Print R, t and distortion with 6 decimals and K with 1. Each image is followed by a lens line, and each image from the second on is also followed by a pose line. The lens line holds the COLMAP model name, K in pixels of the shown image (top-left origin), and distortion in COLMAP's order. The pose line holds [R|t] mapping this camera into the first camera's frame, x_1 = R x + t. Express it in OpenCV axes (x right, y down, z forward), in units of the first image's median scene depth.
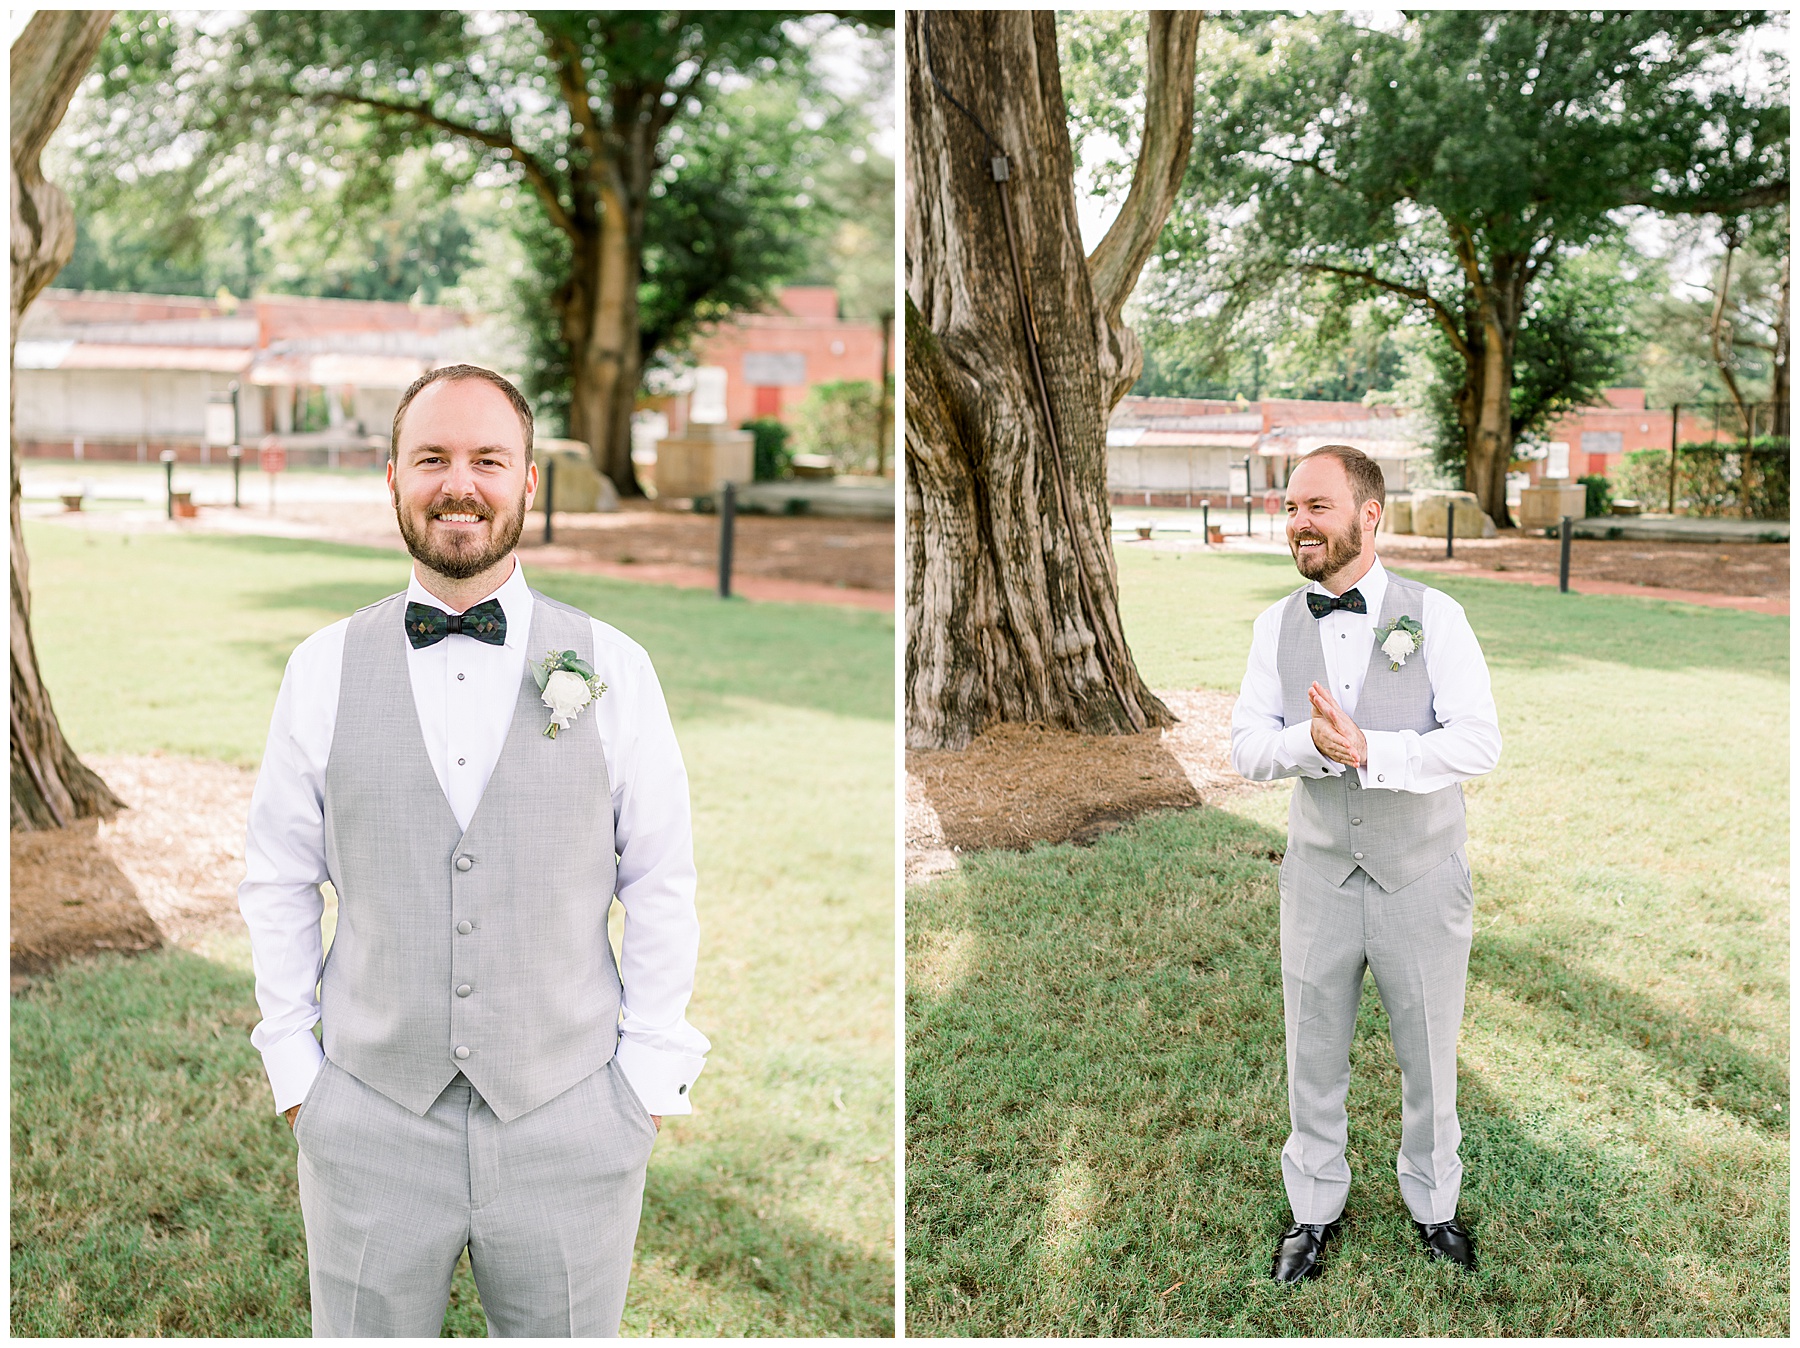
lens RADIAL K [[2495.2, 0, 994.1], [0, 2495.2, 674.0], [0, 0, 1]] dist [0.033747, 0.036969]
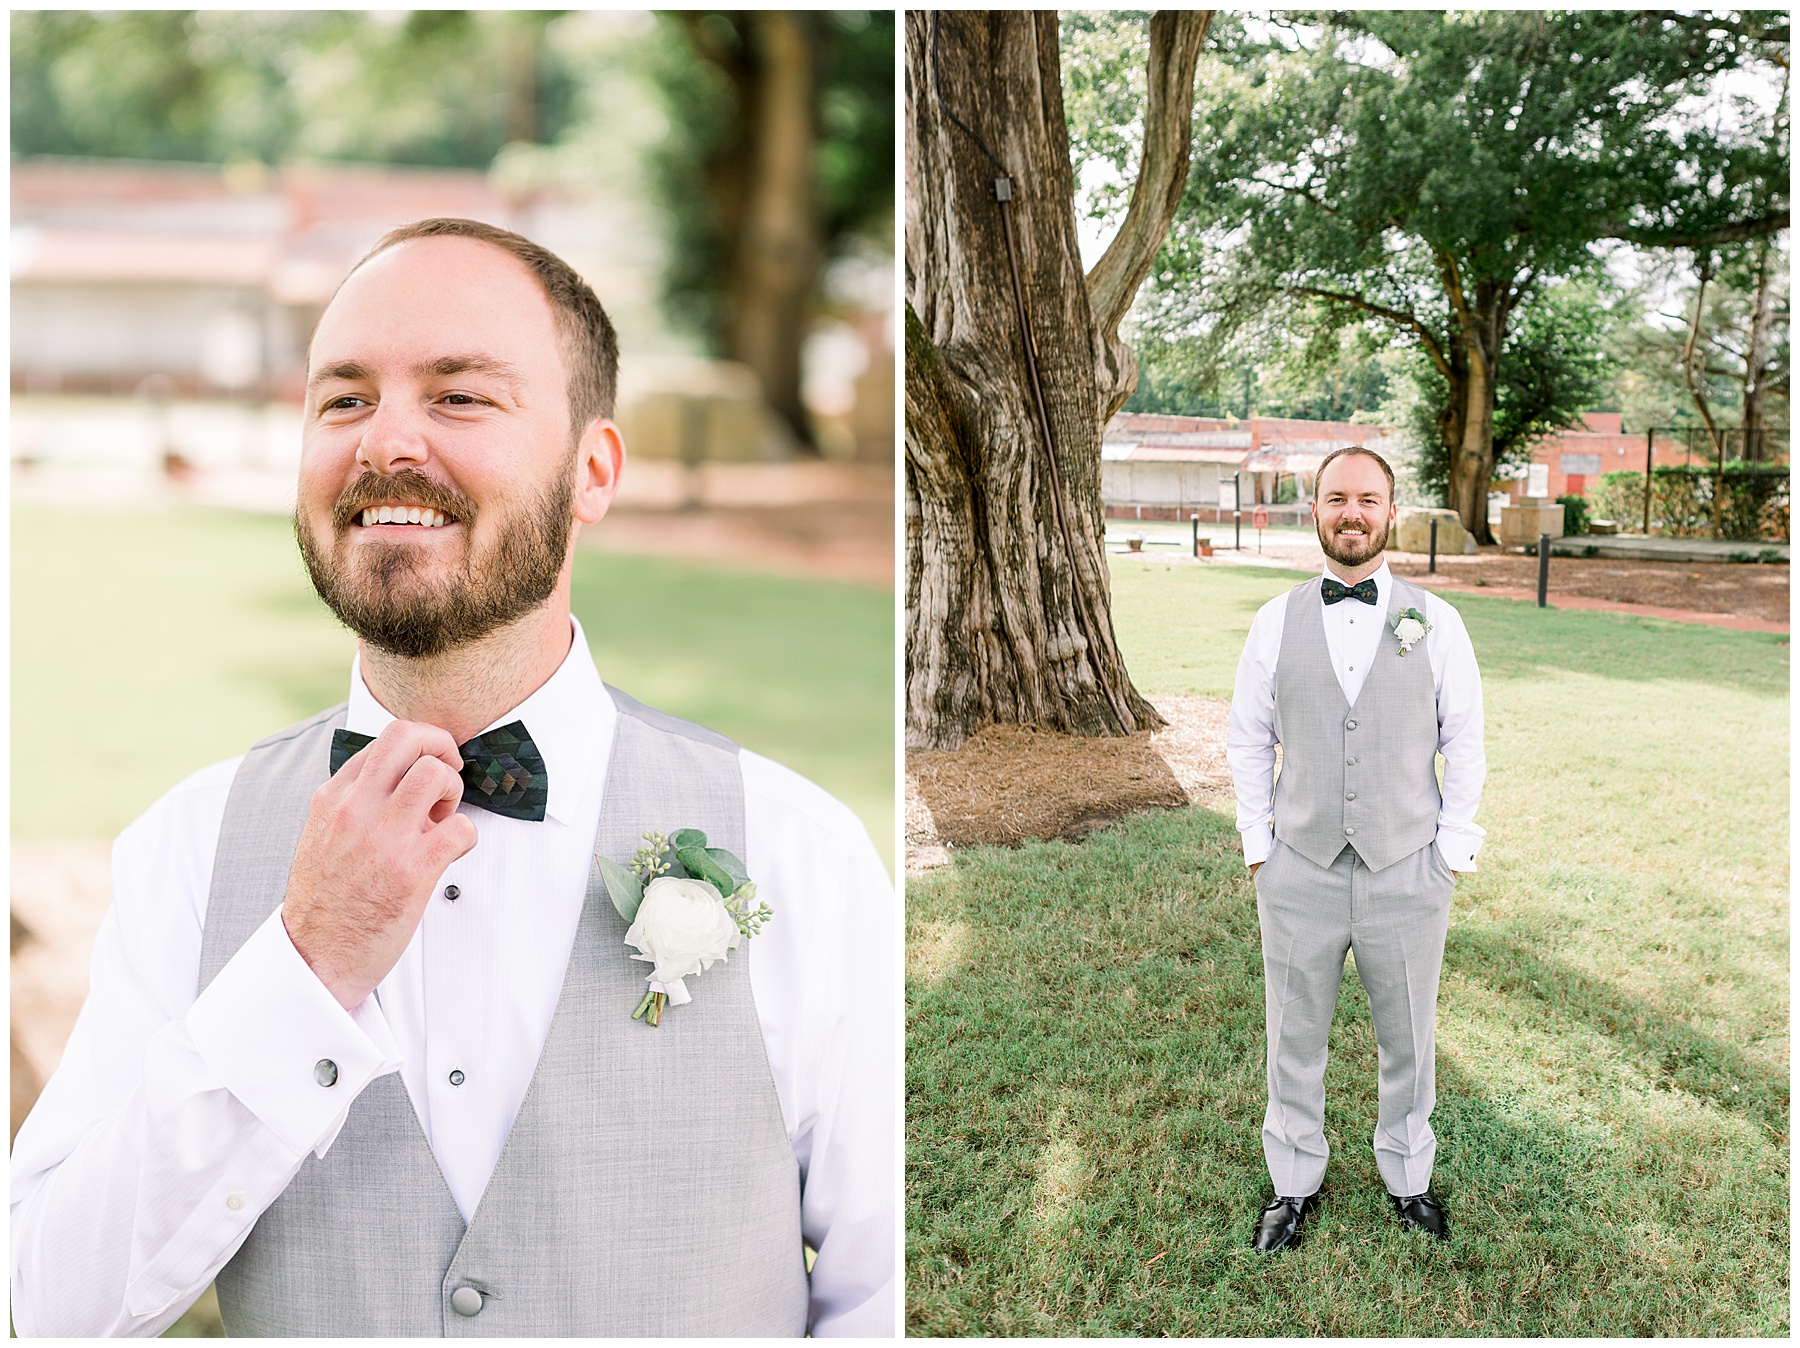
lens RADIAL K [[3521.3, 0, 900.0], [0, 3521.3, 674.0], [0, 0, 1]] dist [0.061051, -0.020467]
pose [[0.999640, 0.020573, 0.017249, -0.061469], [-0.019381, 0.997589, -0.066636, 0.096705], [-0.018578, 0.066278, 0.997628, -0.445239]]
